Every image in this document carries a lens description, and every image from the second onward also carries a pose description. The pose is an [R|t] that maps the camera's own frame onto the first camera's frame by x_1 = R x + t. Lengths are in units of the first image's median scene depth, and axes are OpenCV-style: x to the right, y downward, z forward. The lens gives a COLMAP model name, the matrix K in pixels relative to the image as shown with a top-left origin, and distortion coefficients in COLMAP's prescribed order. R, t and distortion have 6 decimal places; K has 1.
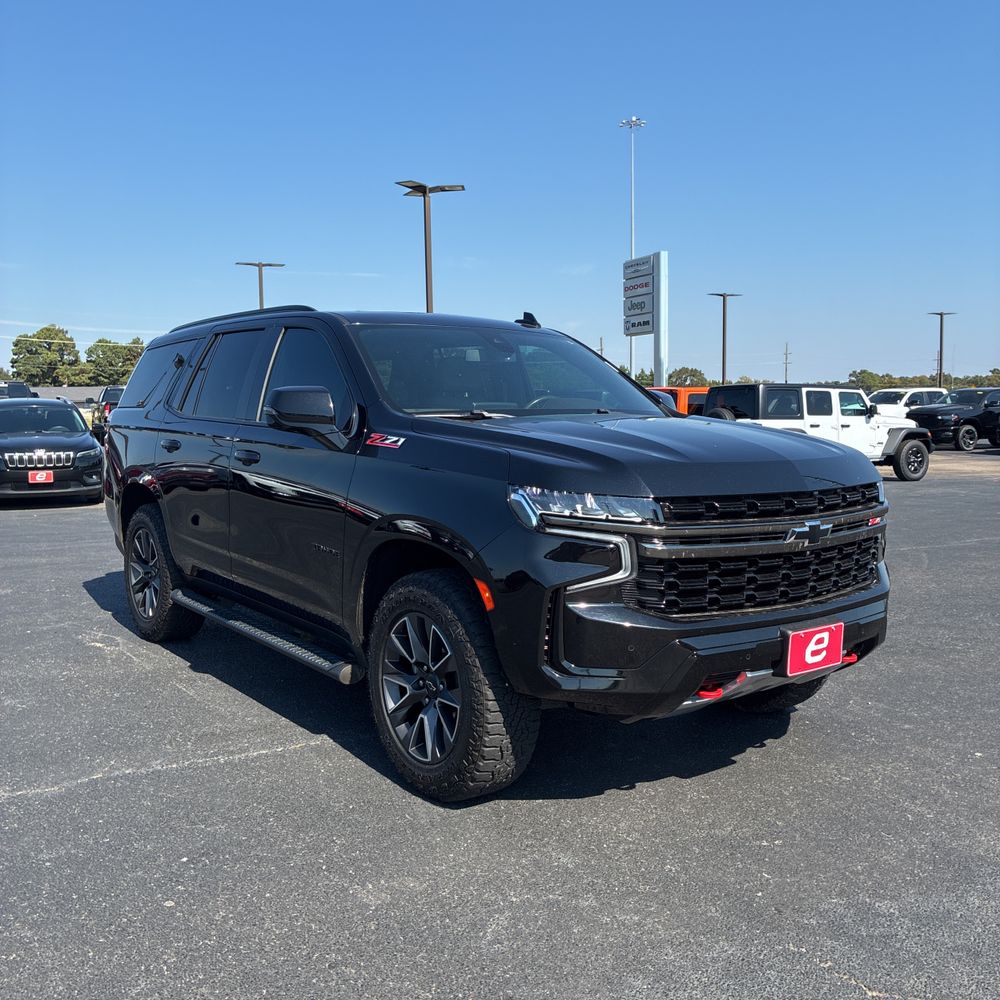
lens RADIAL K [[1036.7, 0, 500.3], [0, 1036.7, 471.4], [0, 0, 1]] dist [0.017945, 0.003154]
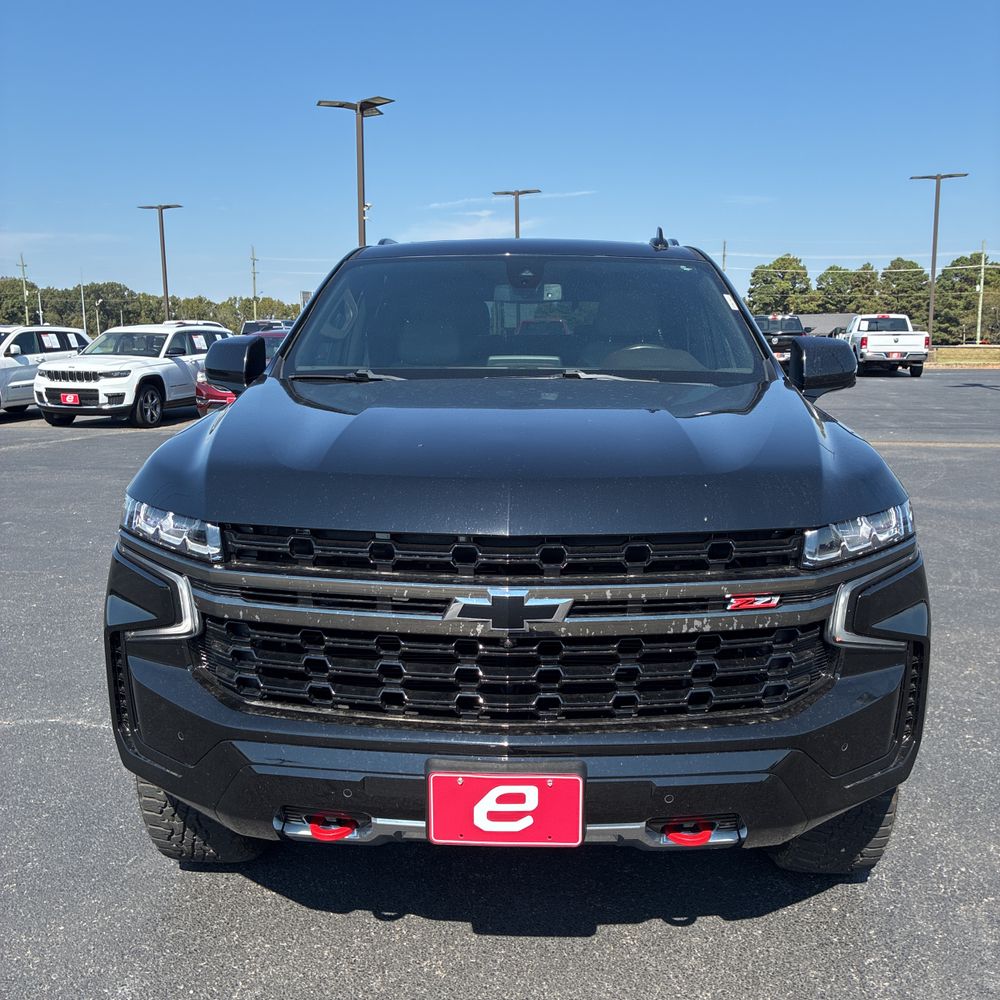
lens RADIAL K [[1023.8, 0, 501.3], [0, 1023.8, 477.4], [0, 0, 1]] dist [0.014794, 0.013081]
pose [[0.766512, 0.089699, -0.635935, 0.528757], [-0.039875, 0.994935, 0.092273, -0.052300], [0.640991, -0.045370, 0.766206, 0.468974]]
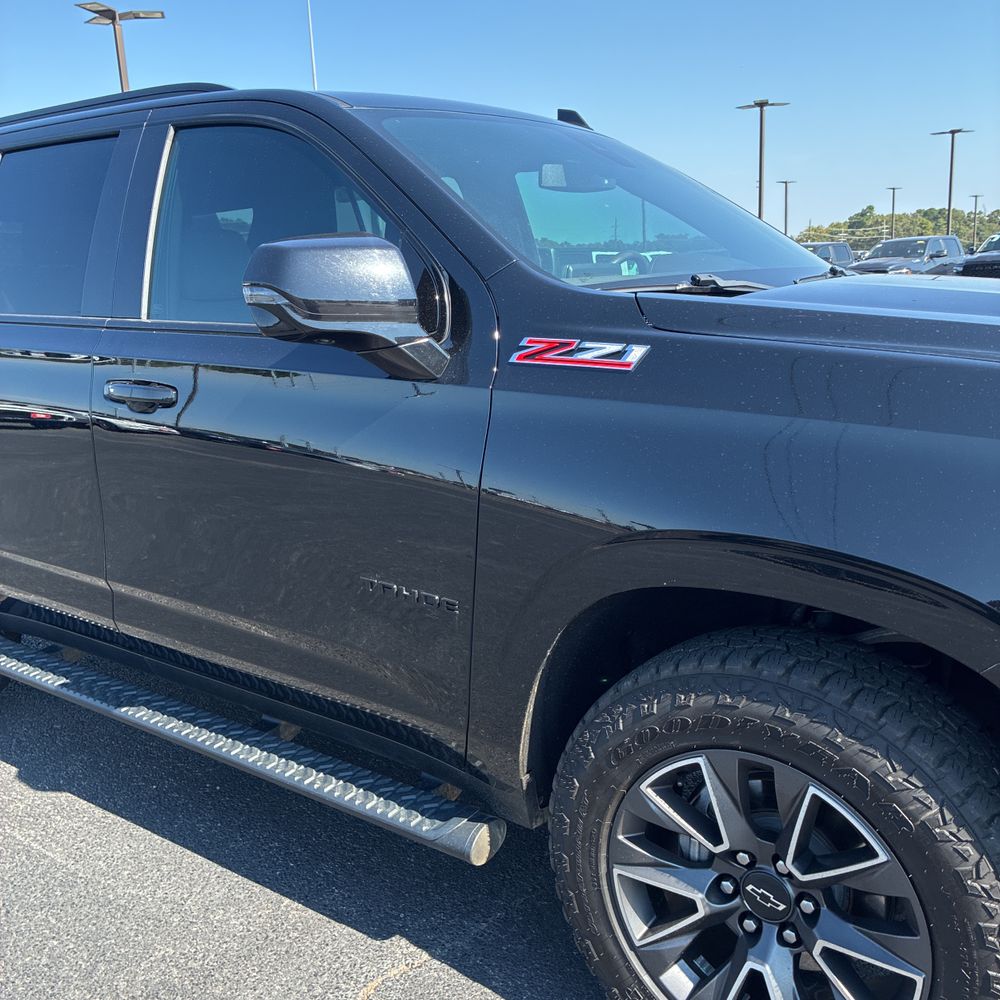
lens RADIAL K [[1041.1, 0, 489.0], [0, 1041.1, 497.7], [0, 0, 1]] dist [0.023606, -0.004395]
pose [[0.959720, -0.095346, 0.264286, -0.248174], [0.057125, 0.987228, 0.148717, -0.034237], [-0.275090, -0.127629, 0.952909, 0.539569]]
